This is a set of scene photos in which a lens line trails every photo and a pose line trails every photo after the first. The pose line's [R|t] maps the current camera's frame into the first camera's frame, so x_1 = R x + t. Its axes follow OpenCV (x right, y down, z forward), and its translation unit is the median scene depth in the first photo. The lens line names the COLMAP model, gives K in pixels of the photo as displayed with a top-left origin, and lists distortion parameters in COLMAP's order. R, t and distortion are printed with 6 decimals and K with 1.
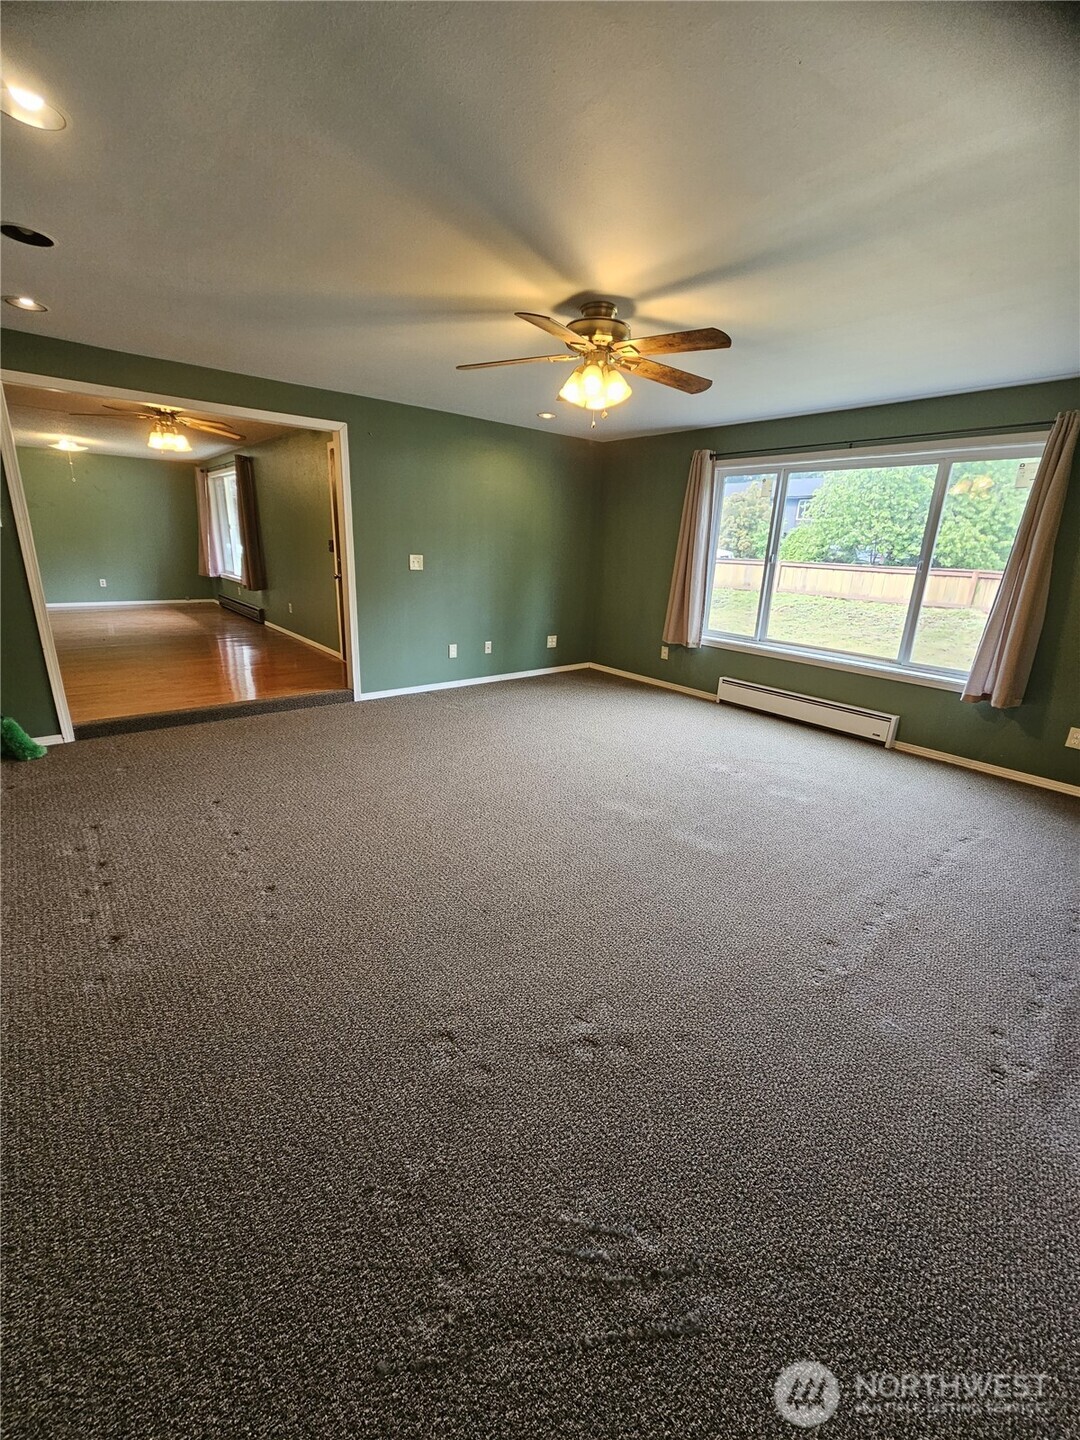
lens RADIAL K [[590.5, 0, 540.0], [0, 590.5, 720.0], [0, 0, 1]] dist [0.001254, 0.000127]
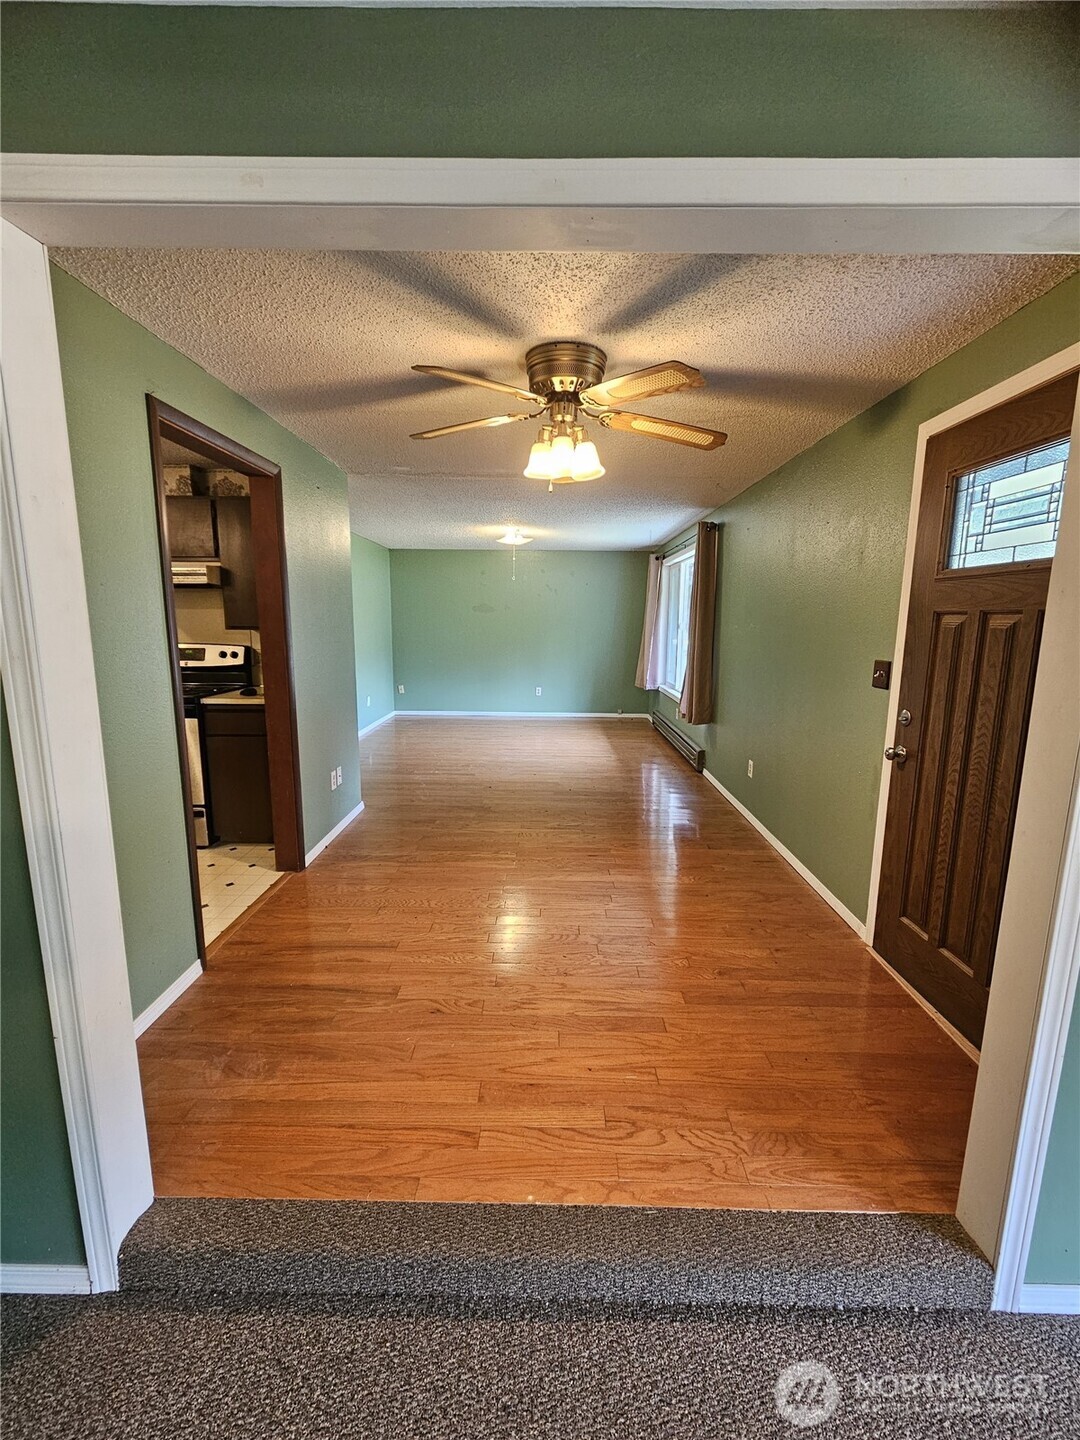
lens RADIAL K [[590.5, 0, 540.0], [0, 590.5, 720.0], [0, 0, 1]] dist [0.001254, 0.000127]
pose [[0.761536, 0.076868, -0.643548, -0.209499], [-0.169443, 0.982021, -0.083212, -0.147183], [0.625581, 0.172414, 0.760869, 0.424297]]
